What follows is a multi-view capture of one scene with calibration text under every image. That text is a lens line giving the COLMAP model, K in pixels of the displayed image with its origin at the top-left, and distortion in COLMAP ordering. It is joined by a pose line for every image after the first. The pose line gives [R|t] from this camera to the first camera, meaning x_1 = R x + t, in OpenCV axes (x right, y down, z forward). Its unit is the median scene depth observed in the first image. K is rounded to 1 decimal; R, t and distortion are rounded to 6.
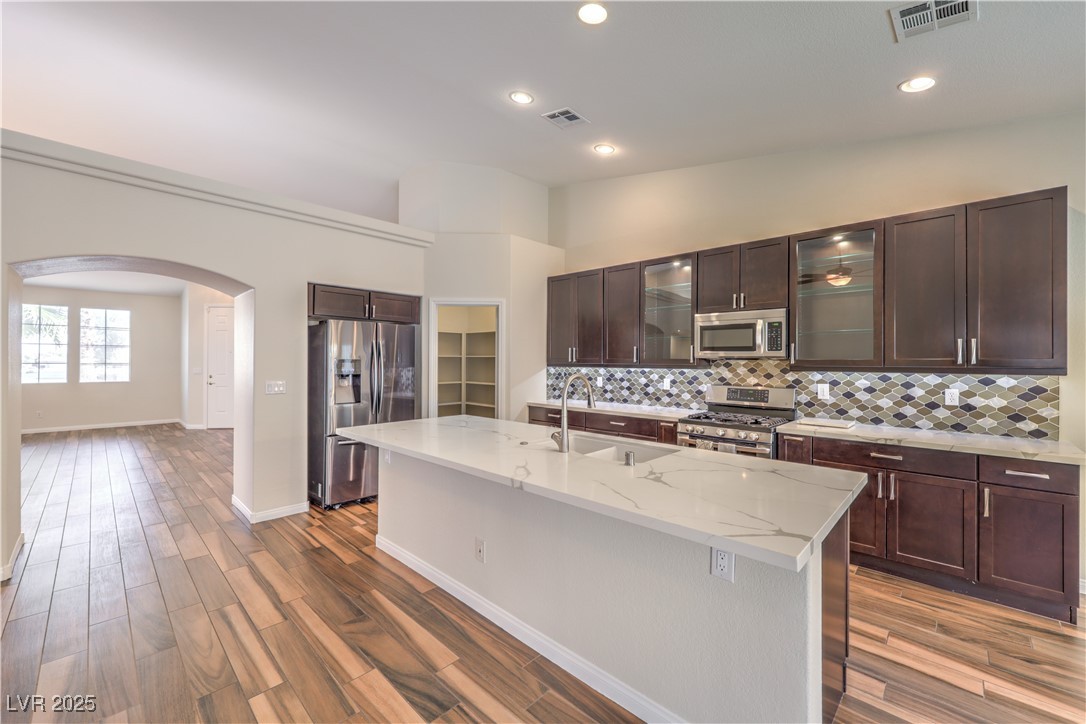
lens RADIAL K [[434.2, 0, 543.4], [0, 434.2, 359.2], [0, 0, 1]] dist [-0.000033, 0.000015]
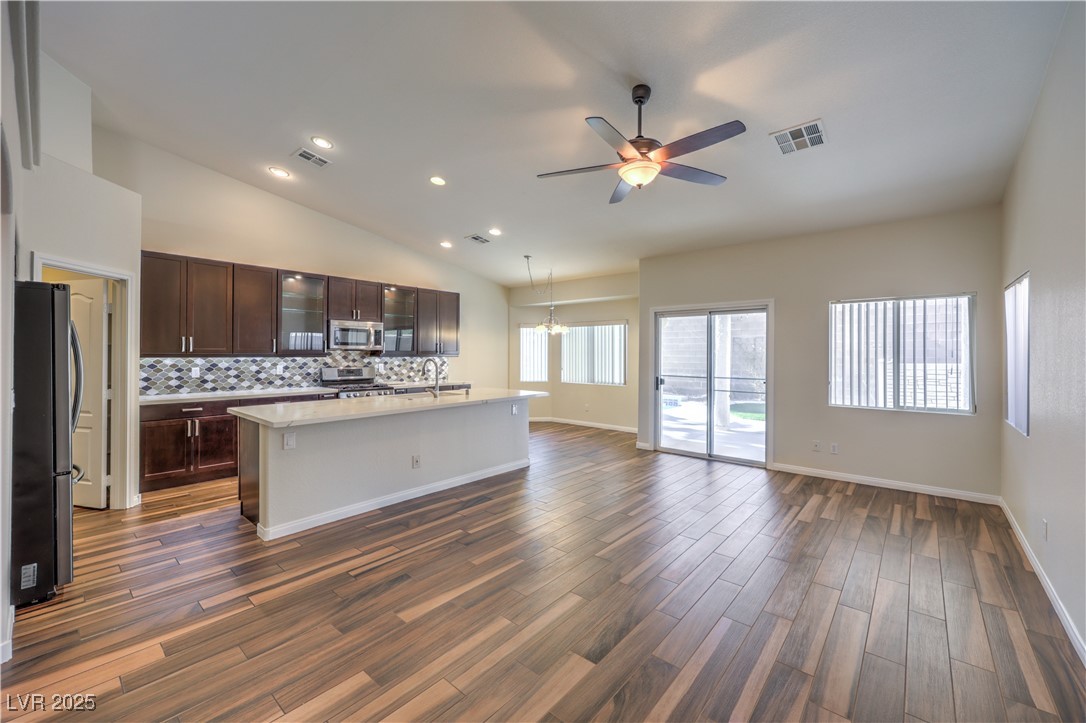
lens RADIAL K [[439.4, 0, 547.0], [0, 439.4, 353.9], [0, 0, 1]] dist [0.001694, 0.000381]
pose [[-0.058072, -0.005844, 0.998295, -1.325893], [-0.009120, 0.999944, 0.005323, -0.002572], [-0.998271, -0.008795, -0.058122, 0.405095]]
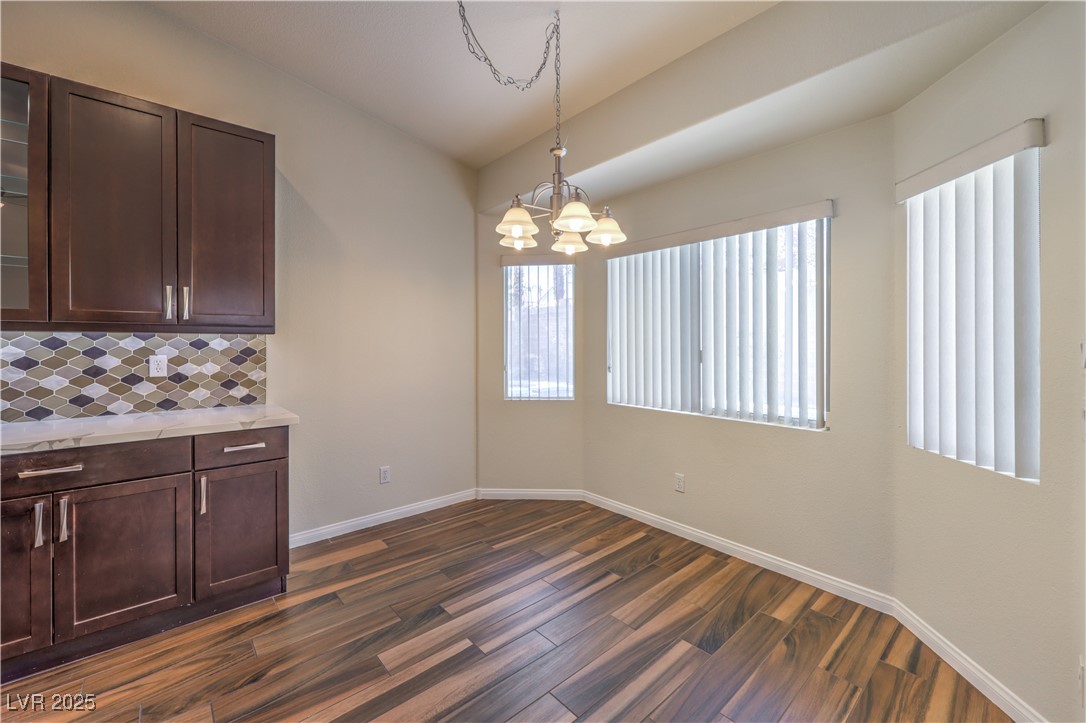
lens RADIAL K [[438.5, 0, 544.9], [0, 438.5, 345.2], [0, 0, 1]] dist [-0.002303, -0.000226]
pose [[0.084637, -0.004785, 0.996400, 0.208091], [-0.001177, 0.999987, 0.004902, 0.040709], [-0.996411, -0.001588, 0.084630, 0.231077]]
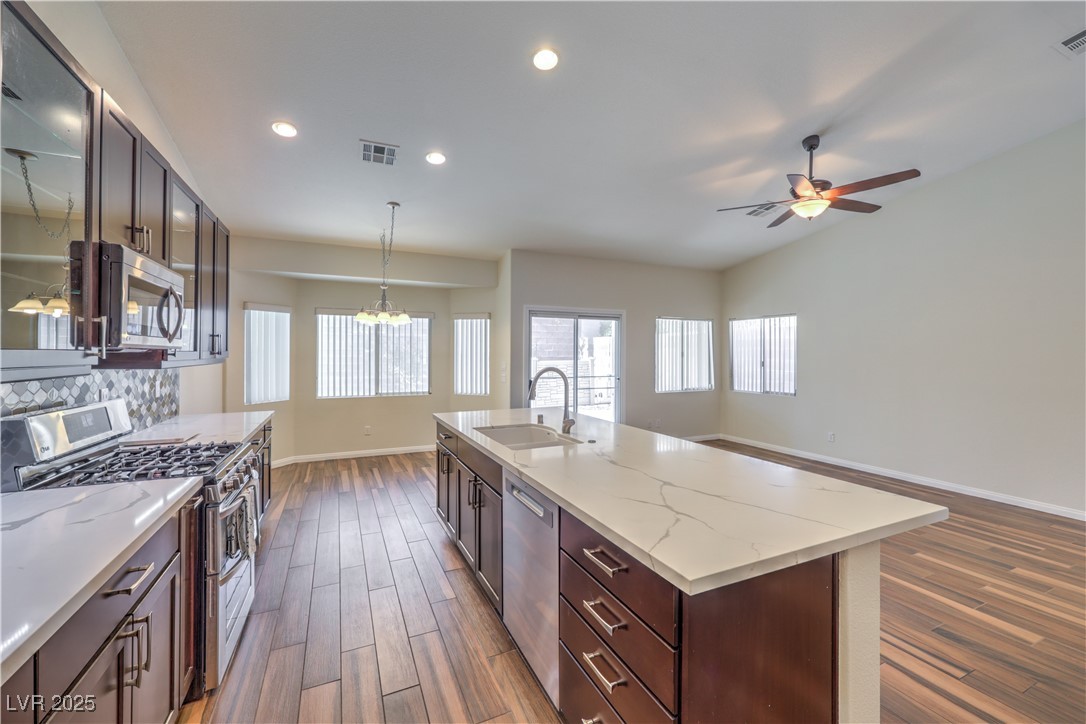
lens RADIAL K [[438.5, 0, 544.9], [0, 438.5, 345.7], [0, 0, 1]] dist [-0.002303, -0.000226]
pose [[-0.932196, 0.000570, 0.361954, -0.222812], [-0.005698, 0.999852, -0.016250, -0.001676], [-0.361910, -0.017211, -0.932054, 1.419294]]
